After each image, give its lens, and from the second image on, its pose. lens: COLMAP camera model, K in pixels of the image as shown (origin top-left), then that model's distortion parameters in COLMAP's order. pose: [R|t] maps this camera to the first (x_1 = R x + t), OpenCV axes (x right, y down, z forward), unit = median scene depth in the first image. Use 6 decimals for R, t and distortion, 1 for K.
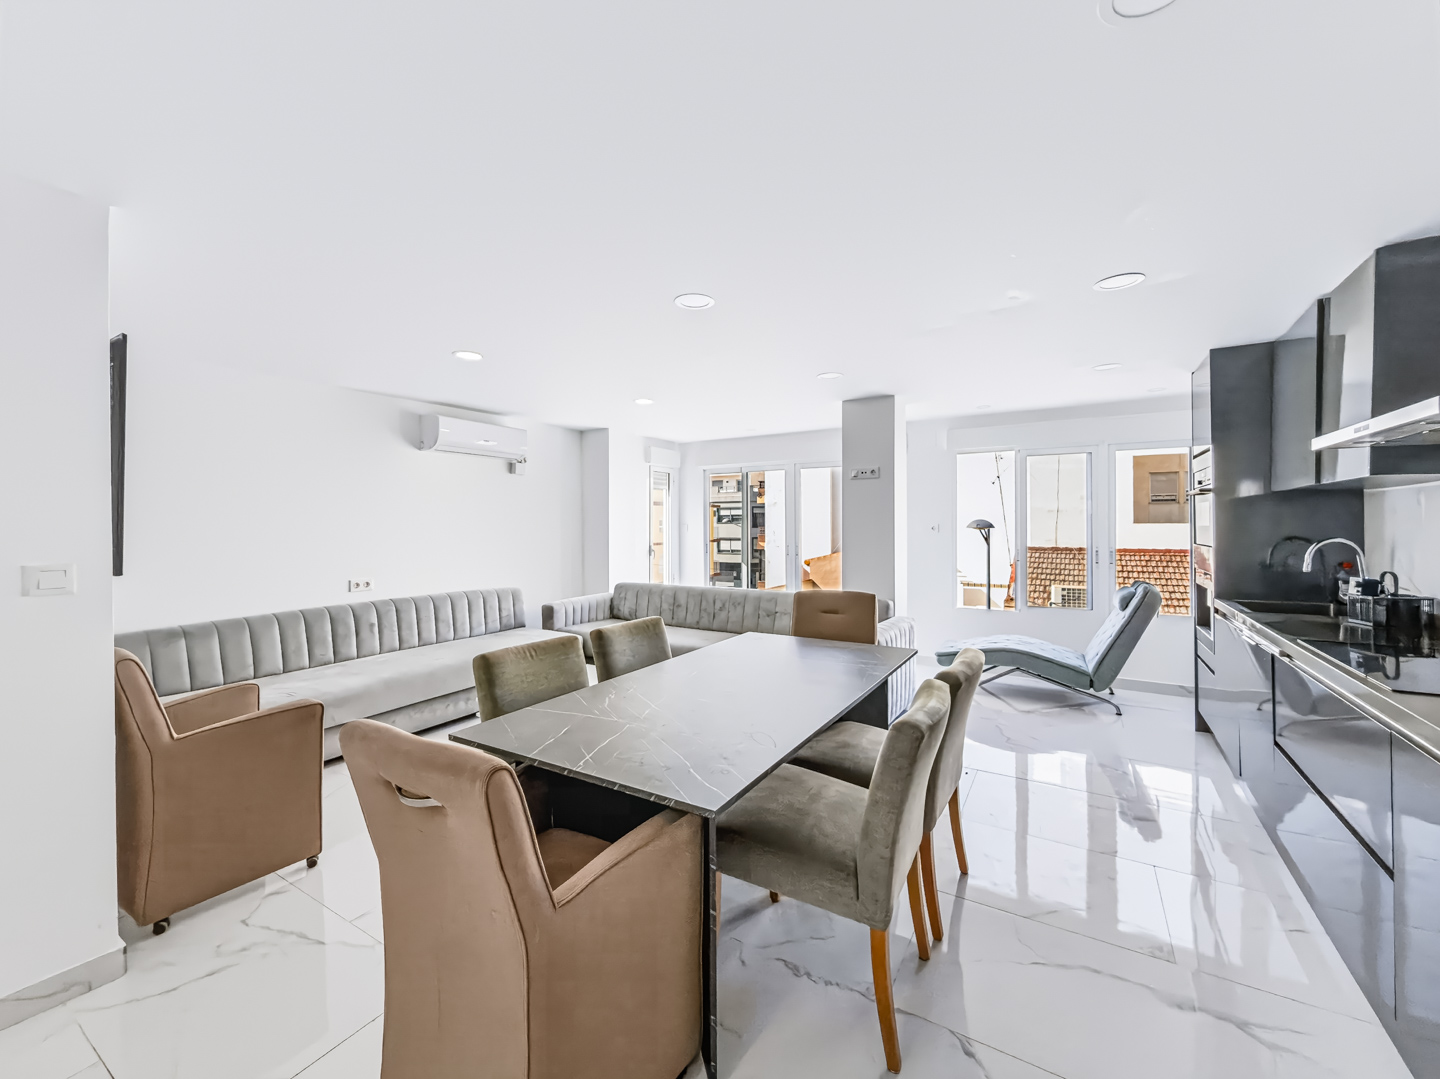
lens RADIAL K [[585.7, 0, 731.1], [0, 585.7, 529.2], [0, 0, 1]] dist [0.000690, -0.001553]
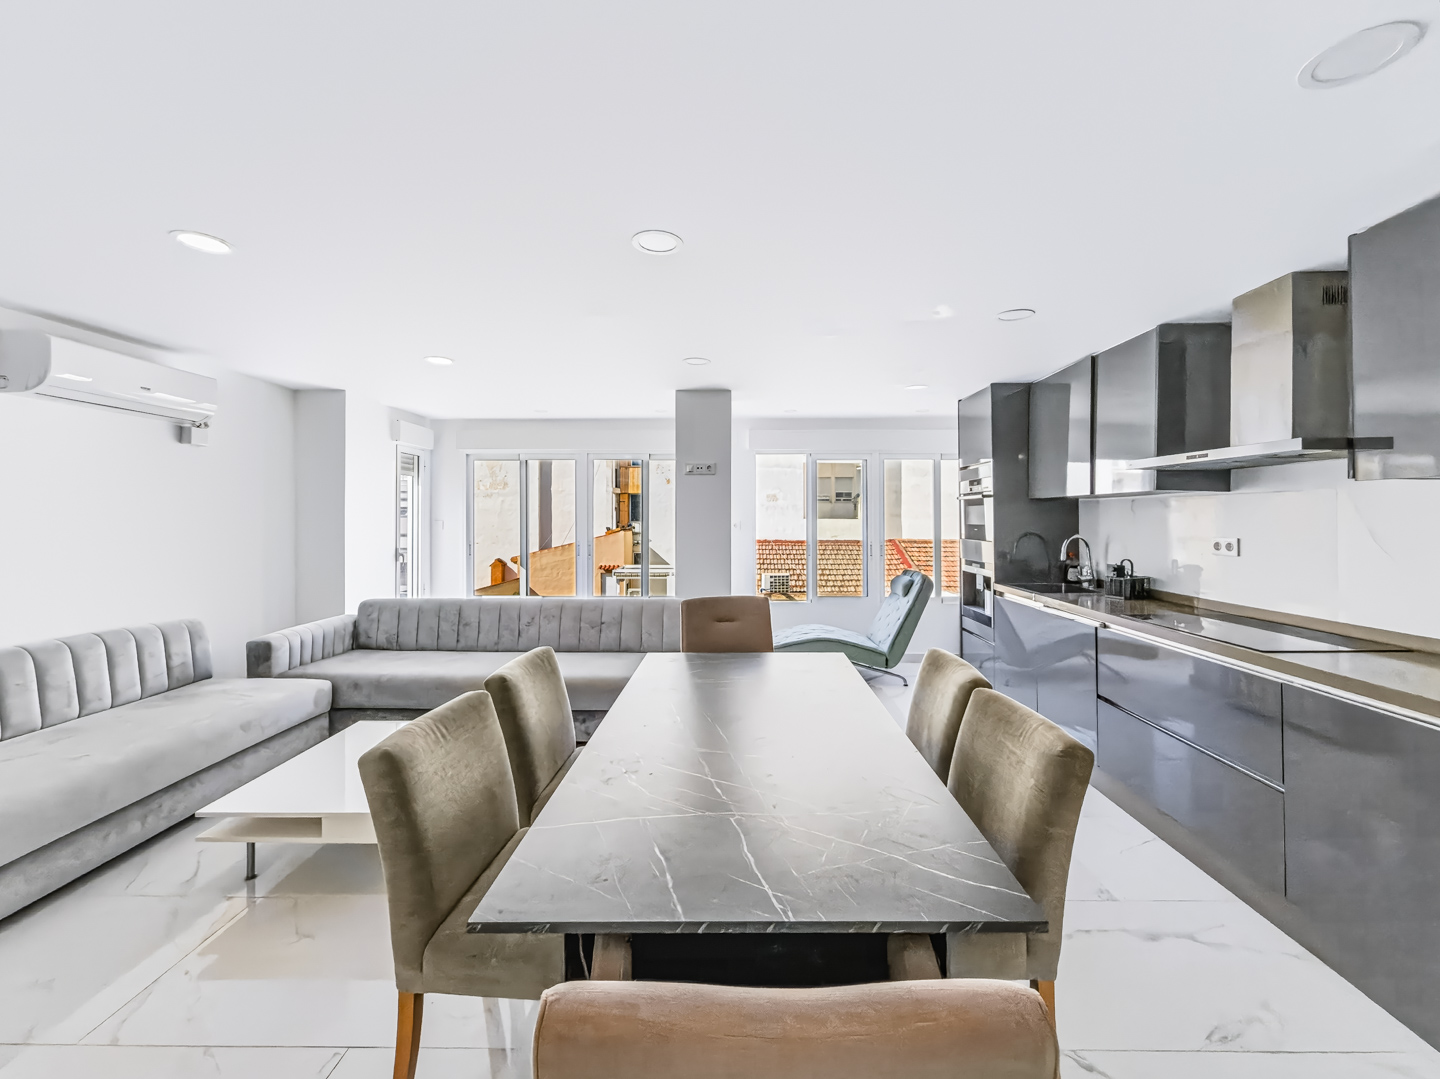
lens RADIAL K [[585.7, 0, 744.8], [0, 585.7, 520.4], [0, 0, 1]] dist [0.000690, -0.001553]
pose [[0.859895, 0.002008, 0.510468, -0.179961], [0.000312, 0.999990, -0.004458, -0.006848], [-0.510471, 0.003992, 0.859885, 0.133767]]
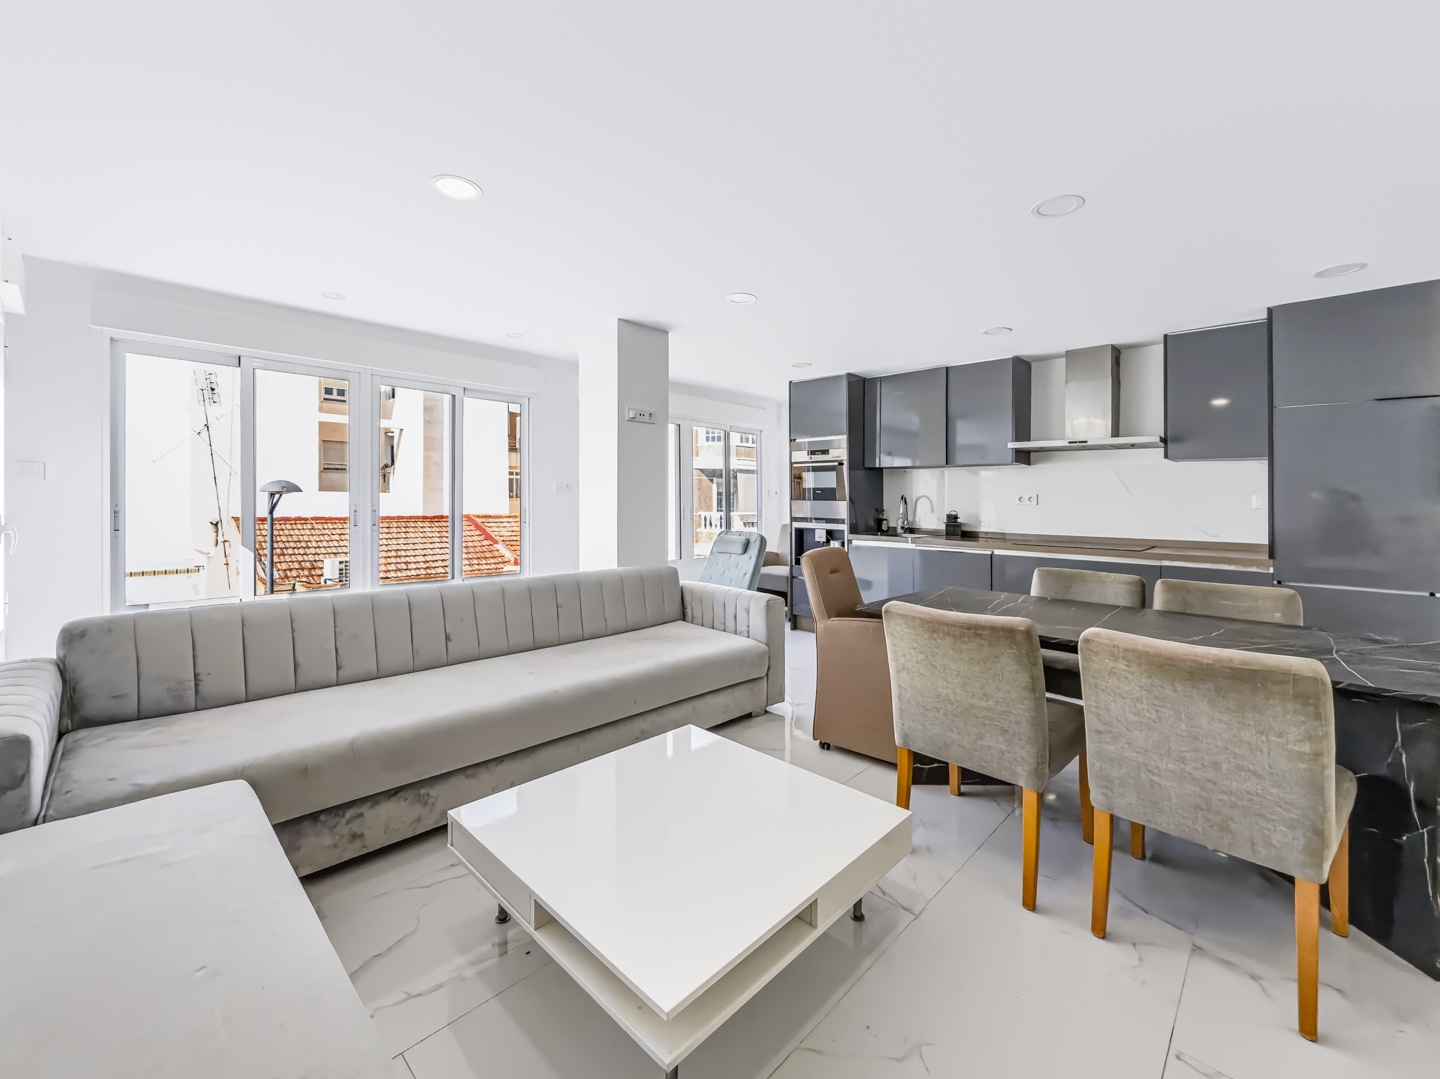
lens RADIAL K [[585.7, 0, 739.9], [0, 585.7, 511.9], [0, 0, 1]] dist [0.000690, -0.001553]
pose [[0.221277, -0.015882, 0.975082, -0.501381], [-0.004475, 0.999840, 0.017301, 0.022628], [-0.975201, -0.008192, 0.221170, 0.630355]]
